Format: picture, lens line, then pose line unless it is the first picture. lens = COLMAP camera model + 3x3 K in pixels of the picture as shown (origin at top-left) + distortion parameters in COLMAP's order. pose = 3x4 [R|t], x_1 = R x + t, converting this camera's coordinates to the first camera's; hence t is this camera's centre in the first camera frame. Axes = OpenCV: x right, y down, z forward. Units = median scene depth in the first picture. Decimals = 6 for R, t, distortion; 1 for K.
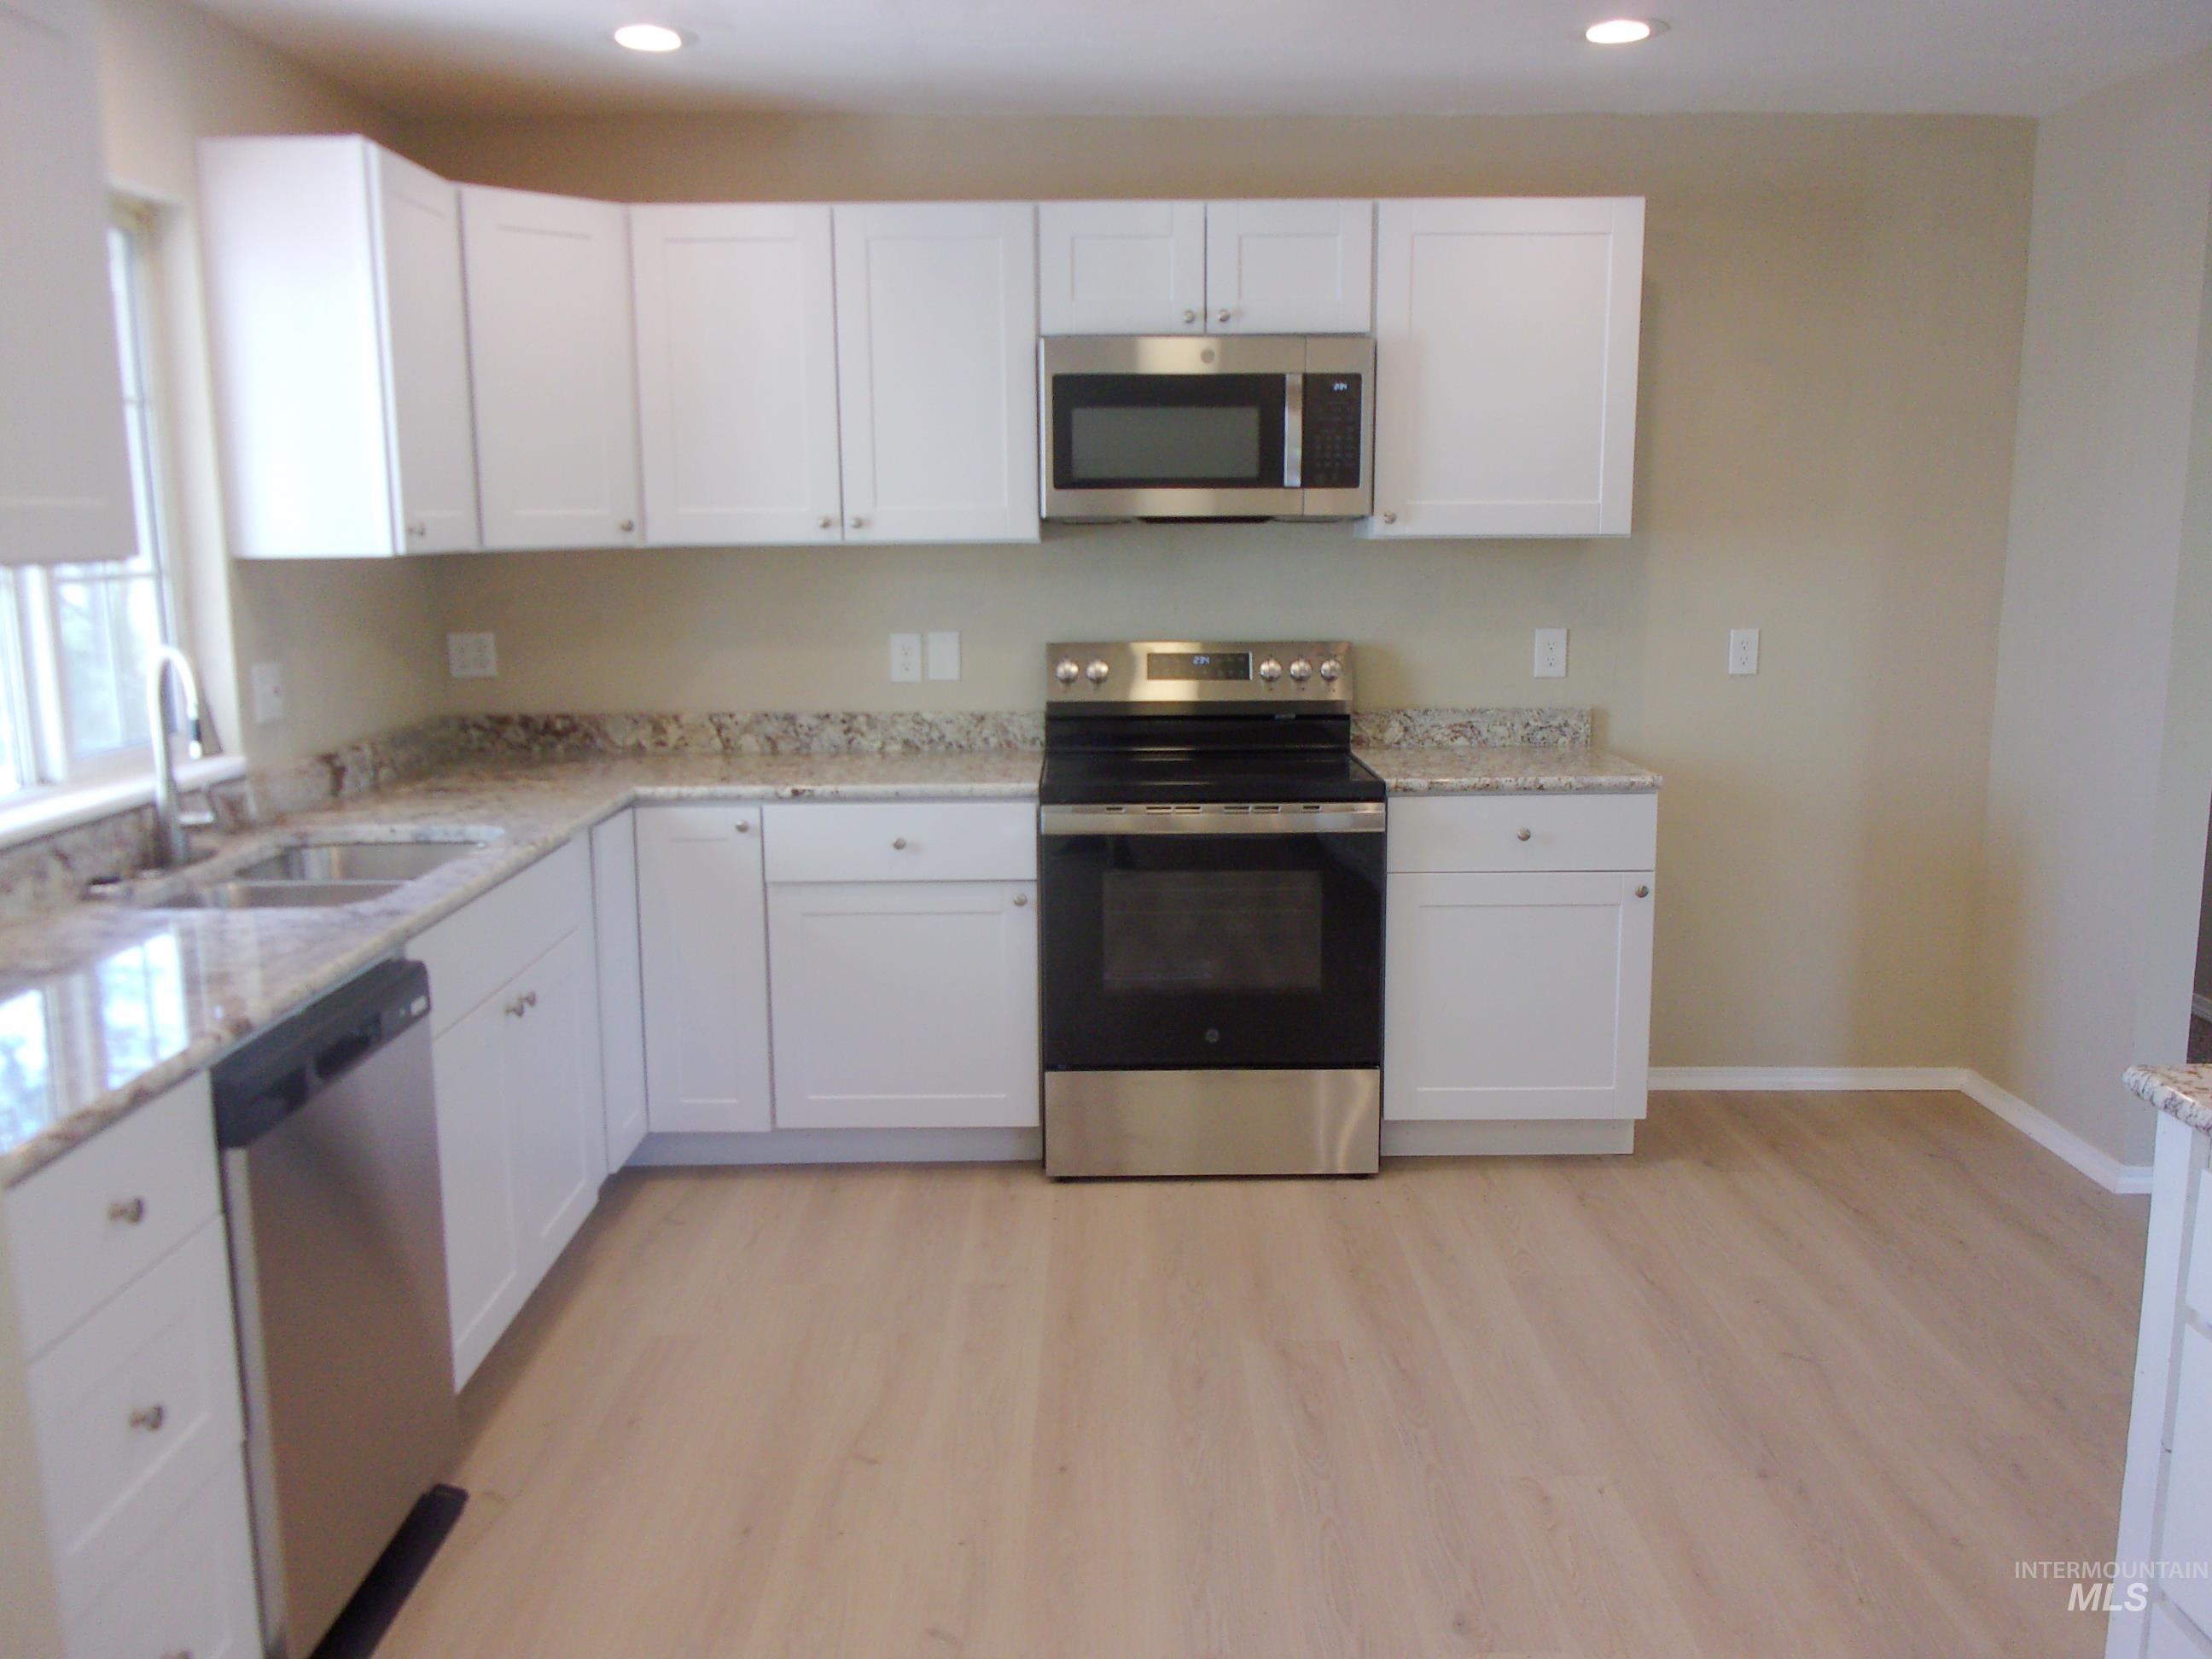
lens RADIAL K [[1824.3, 0, 1113.6], [0, 1824.3, 828.7], [0, 0, 1]] dist [0.012375, -0.050694]
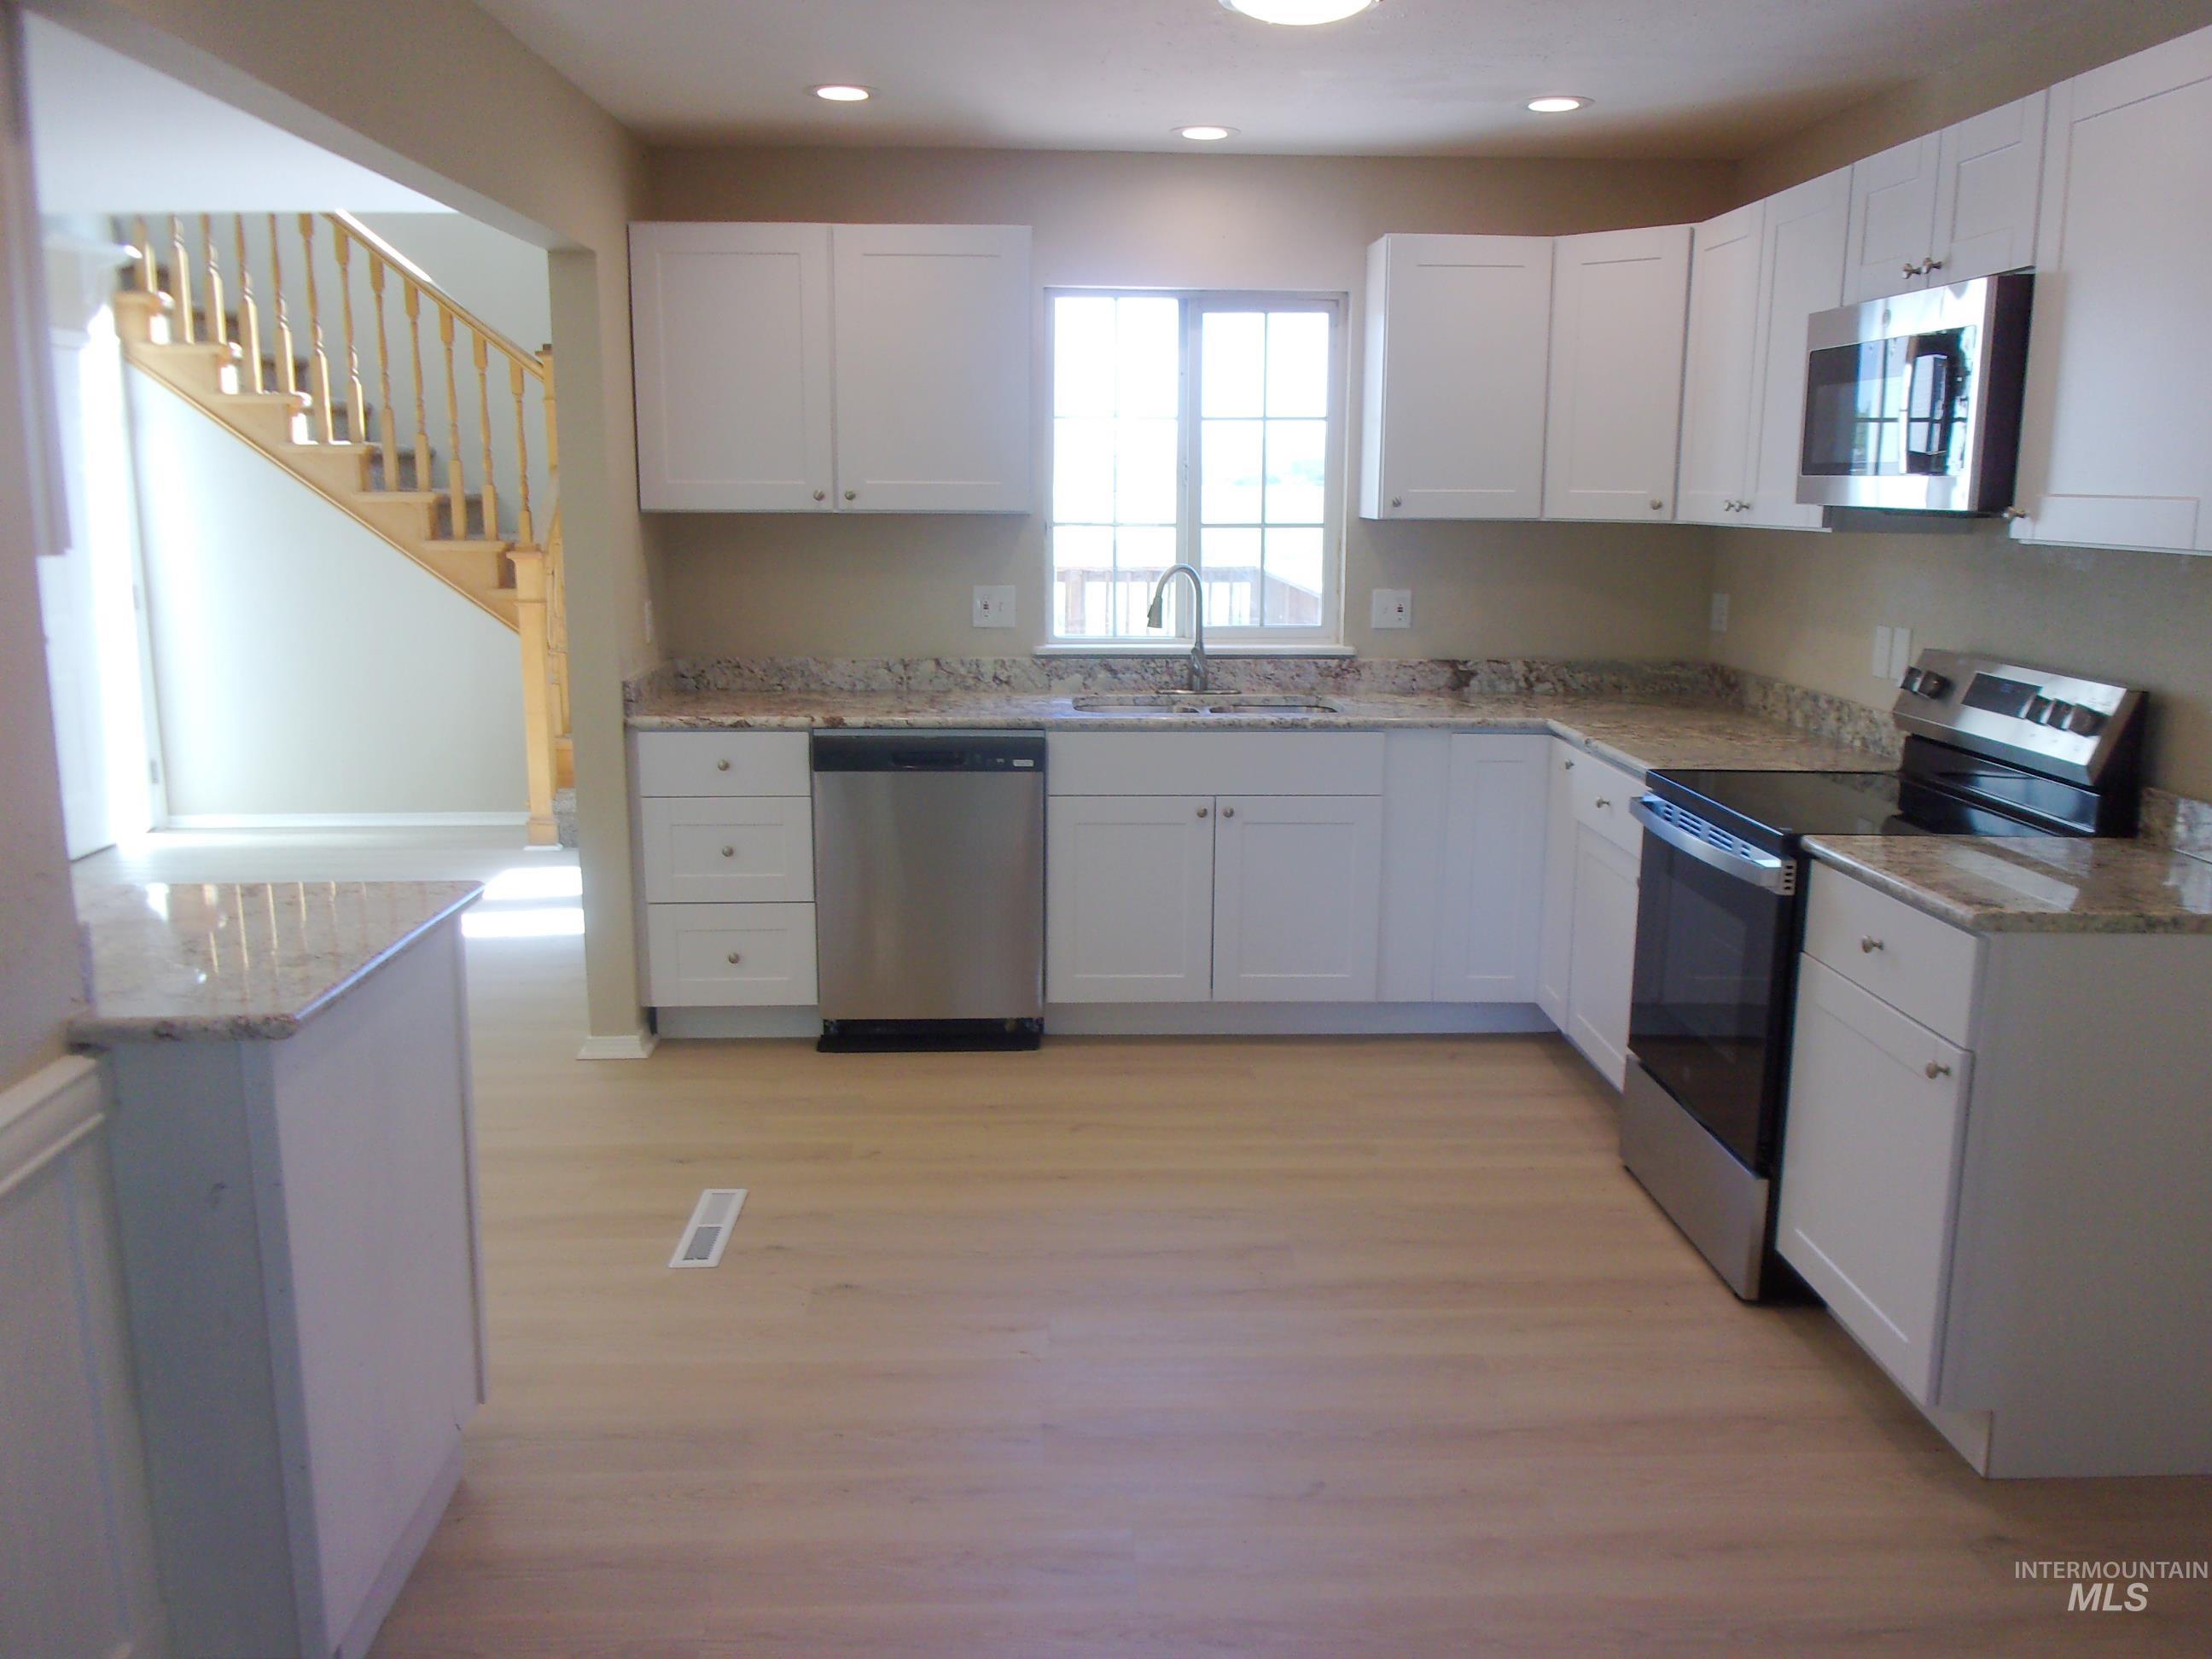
lens RADIAL K [[1824.3, 0, 1113.2], [0, 1824.3, 827.9], [0, 0, 1]] dist [0.012375, -0.050694]
pose [[0.038776, 0.198150, -0.979404, 0.930273], [-0.175559, 0.966247, 0.188537, -0.130082], [0.983705, 0.164632, 0.072254, 0.633244]]
